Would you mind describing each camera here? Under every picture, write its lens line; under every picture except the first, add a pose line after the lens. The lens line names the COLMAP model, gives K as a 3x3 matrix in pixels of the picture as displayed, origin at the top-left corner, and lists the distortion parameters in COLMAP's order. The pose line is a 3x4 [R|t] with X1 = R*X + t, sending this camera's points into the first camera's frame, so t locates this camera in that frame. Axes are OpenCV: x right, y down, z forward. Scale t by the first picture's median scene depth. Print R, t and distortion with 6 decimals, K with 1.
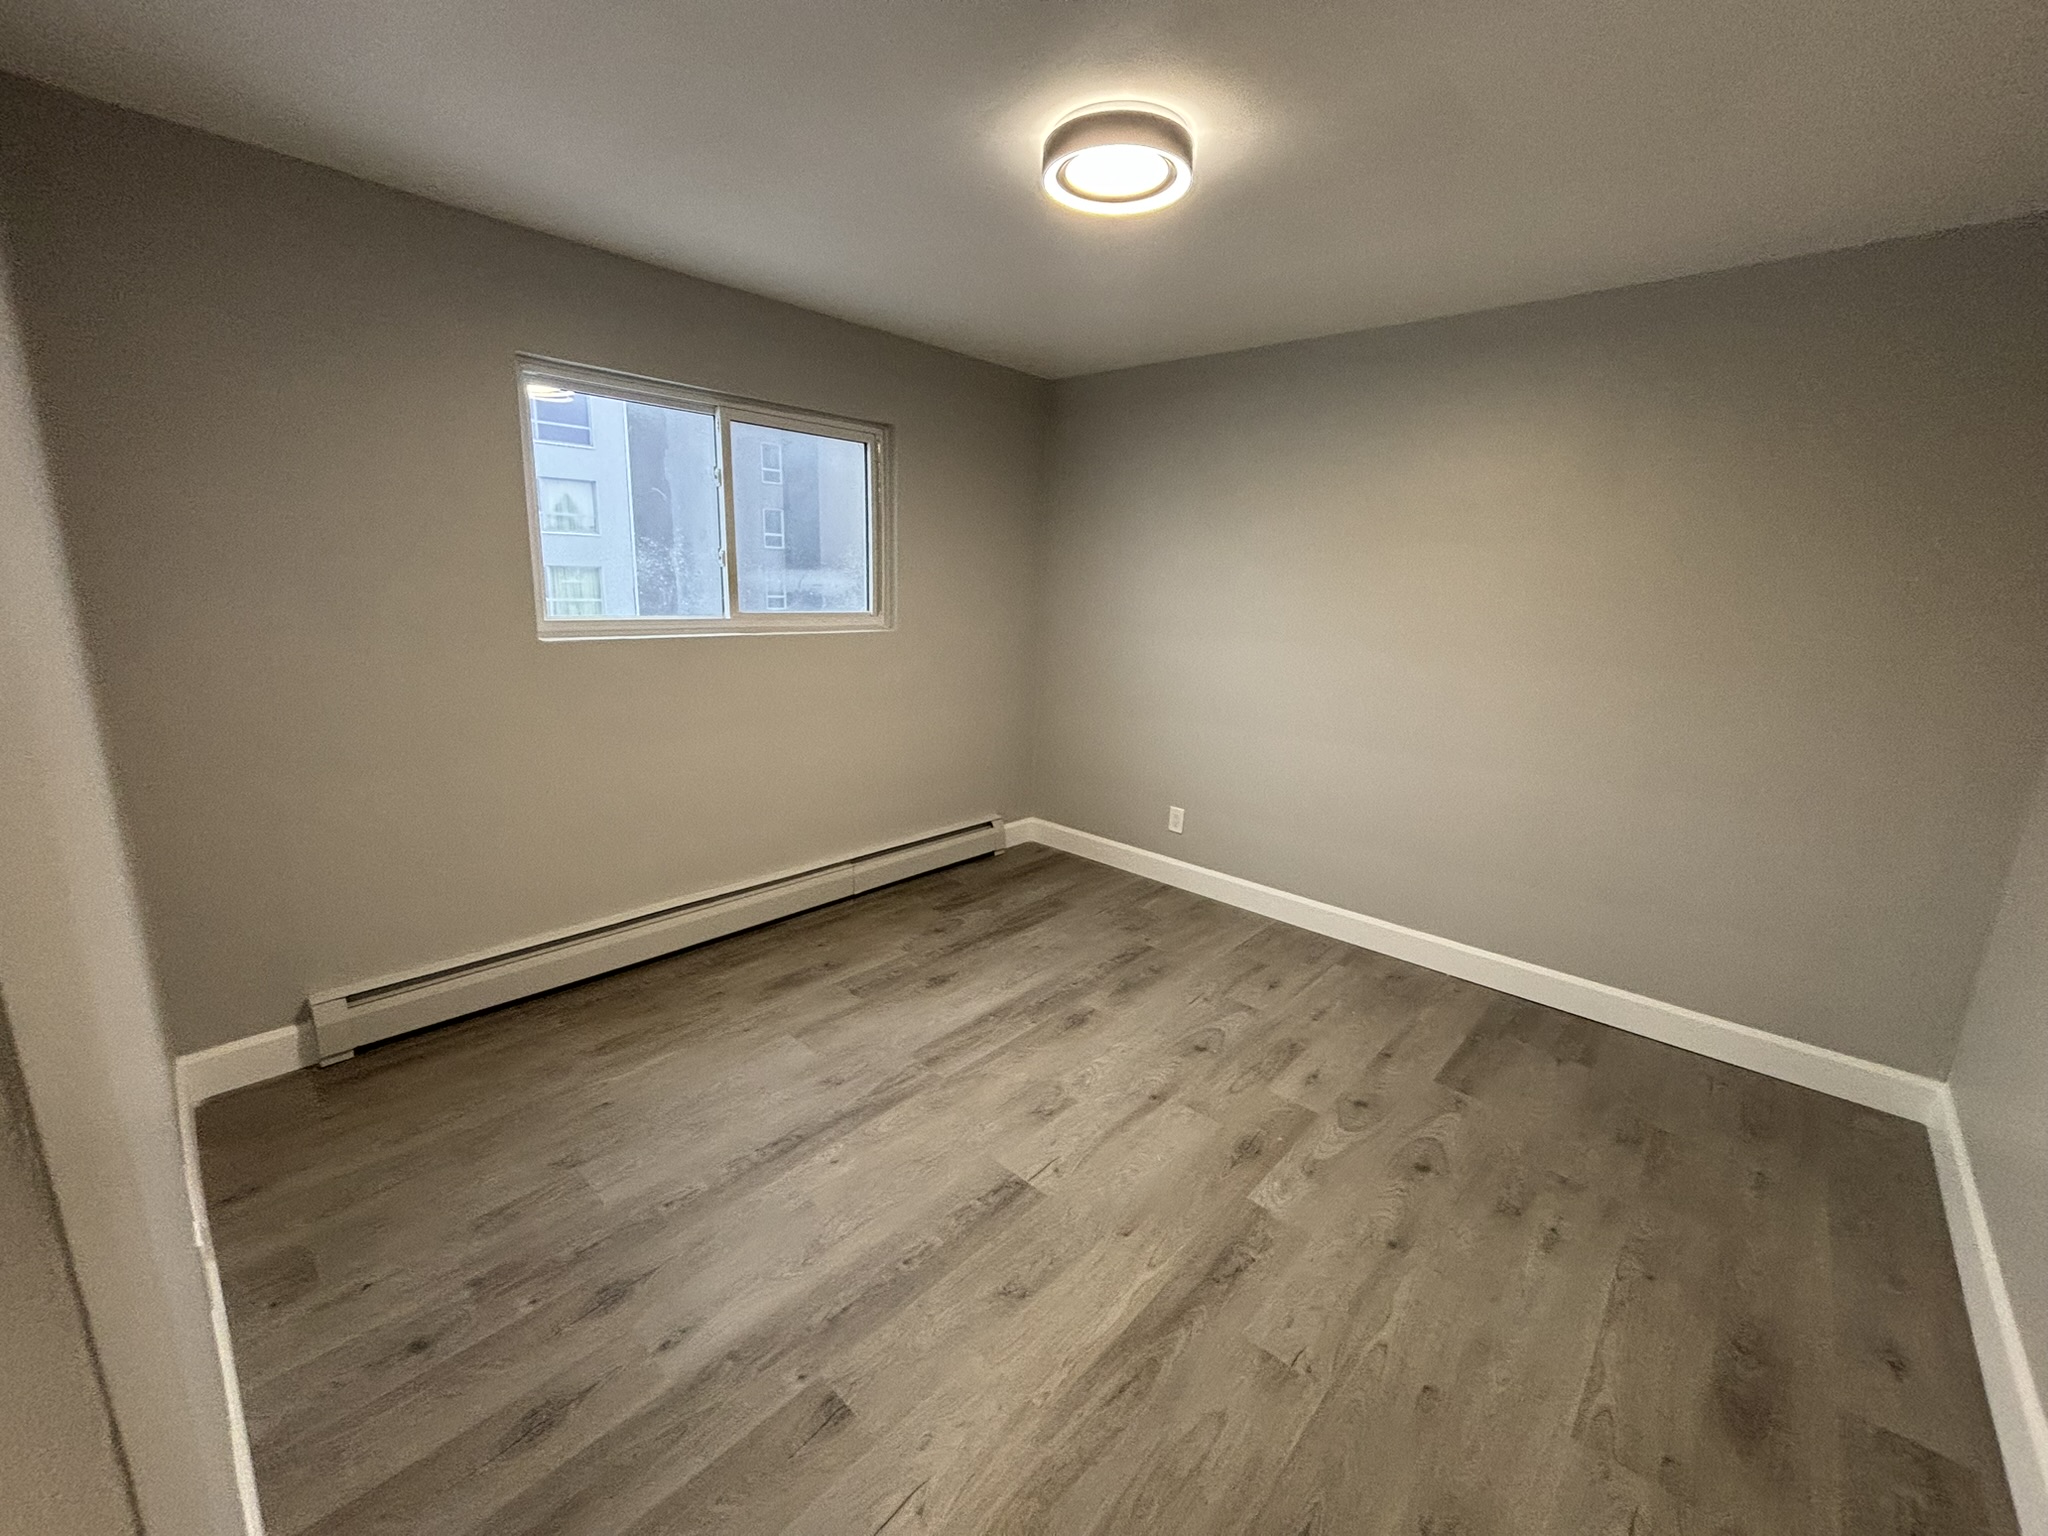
lens RADIAL K [[830.5, 0, 1014.3], [0, 830.5, 763.7], [0, 0, 1]] dist [-0.000277, 0.000006]
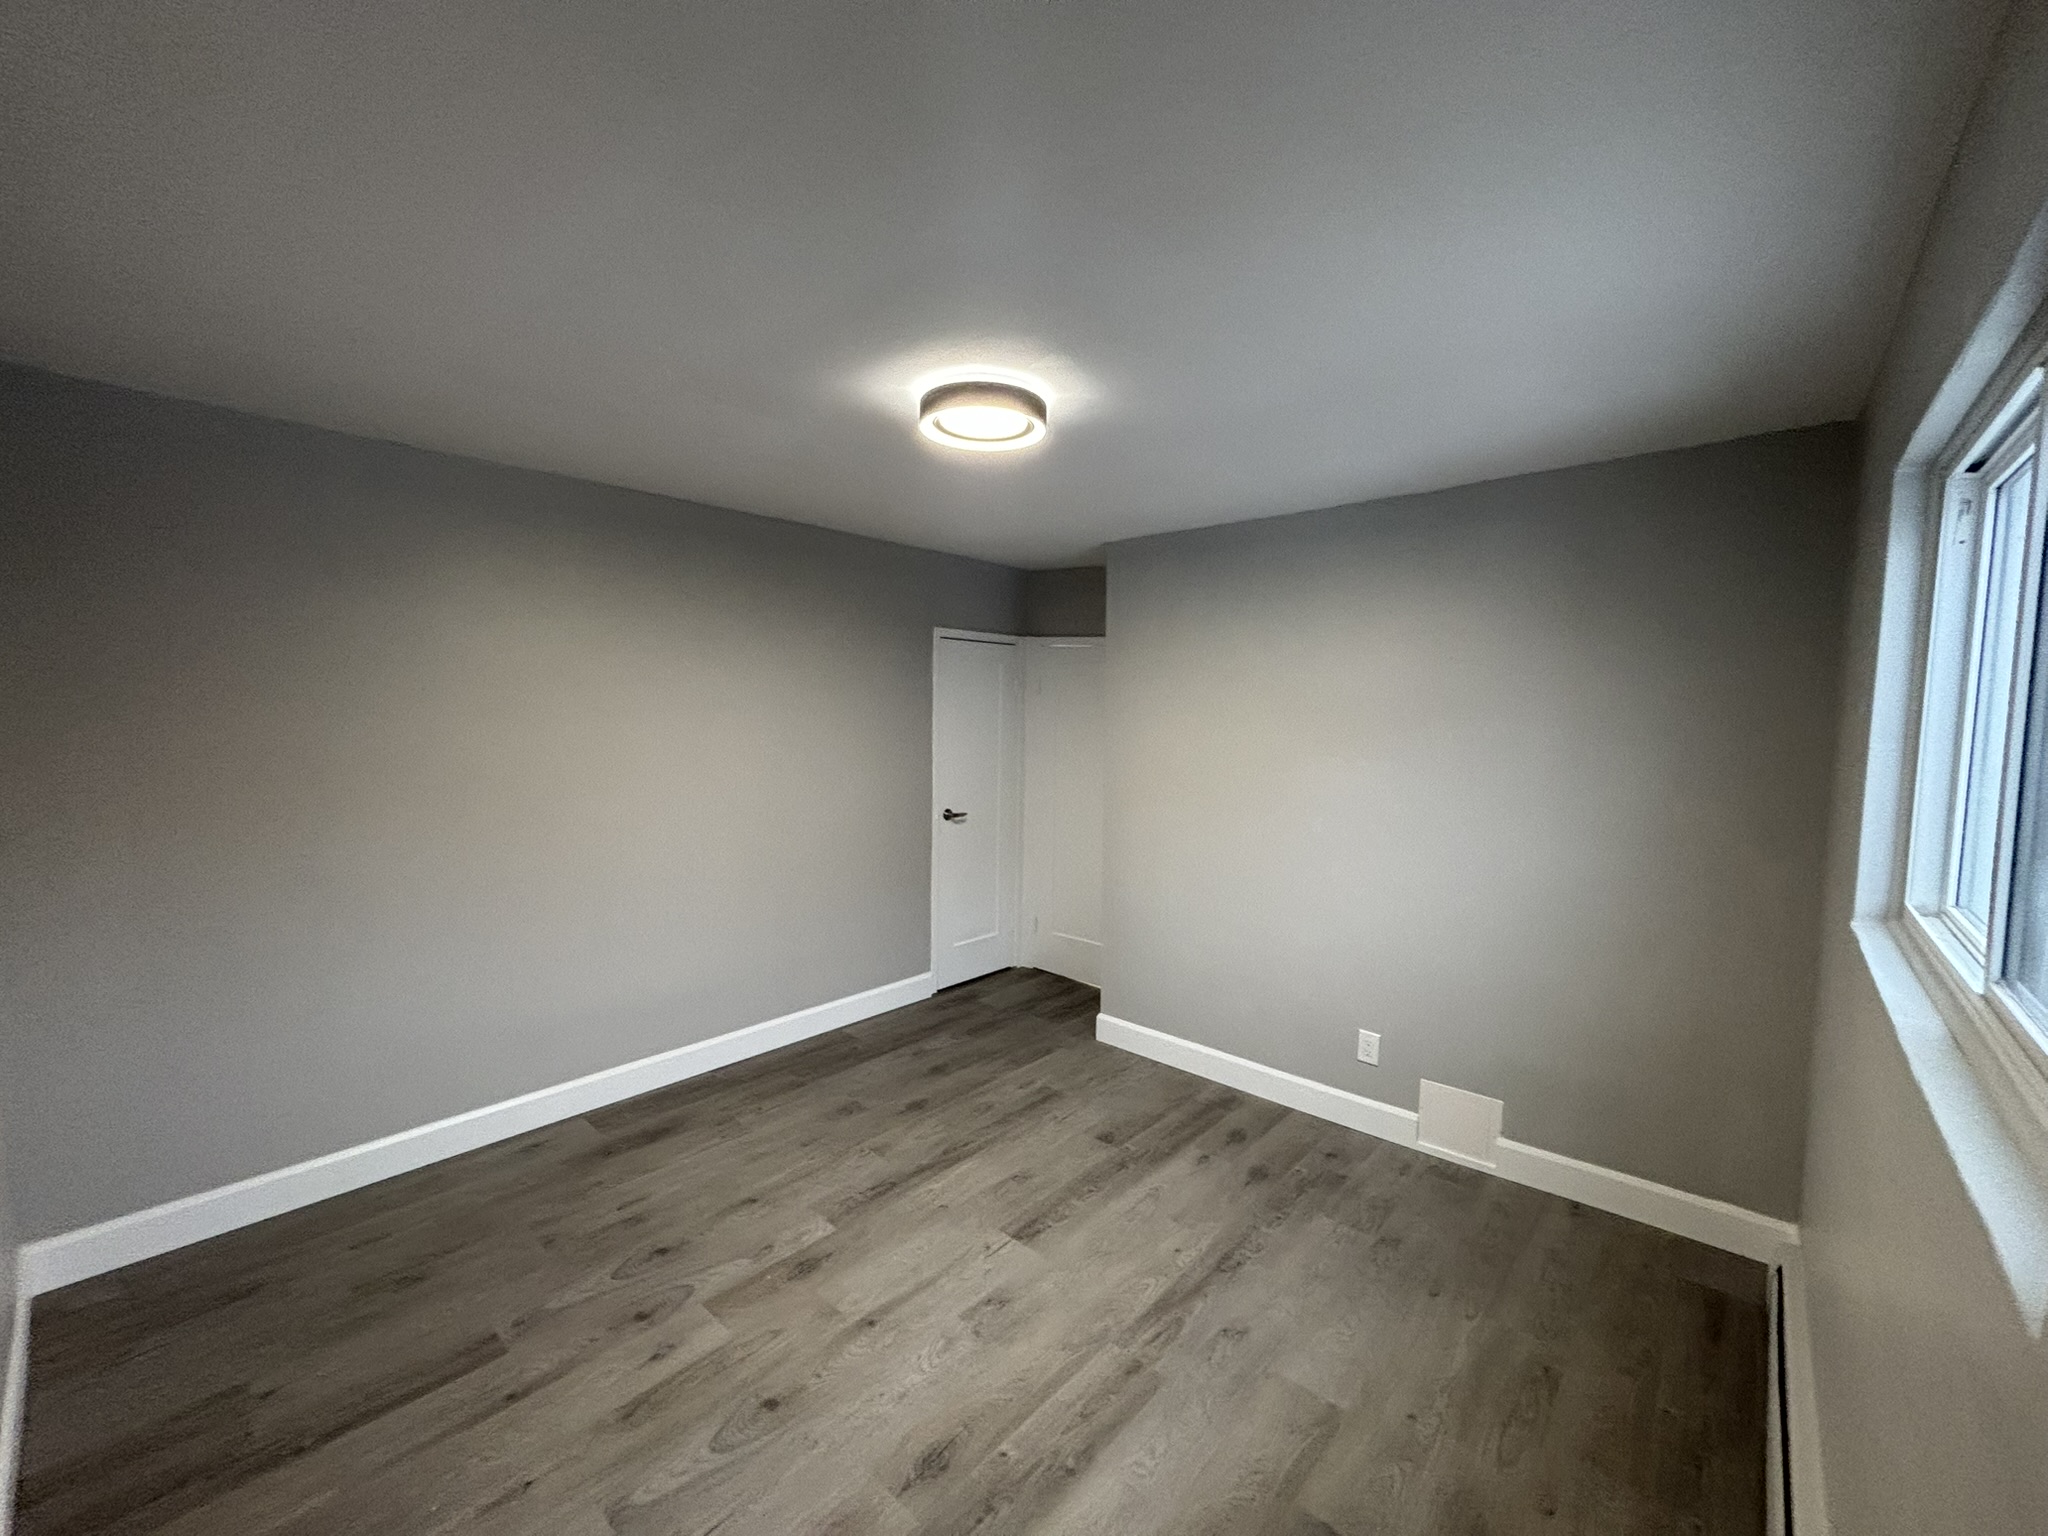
lens RADIAL K [[830.5, 0, 1009.0], [0, 830.5, 769.2], [0, 0, 1]] dist [-0.000277, 0.000006]
pose [[-0.998749, -0.047129, -0.016724, 0.064959], [-0.049966, 0.954162, 0.295090, -0.452413], [0.002050, 0.295556, -0.955323, 1.726917]]
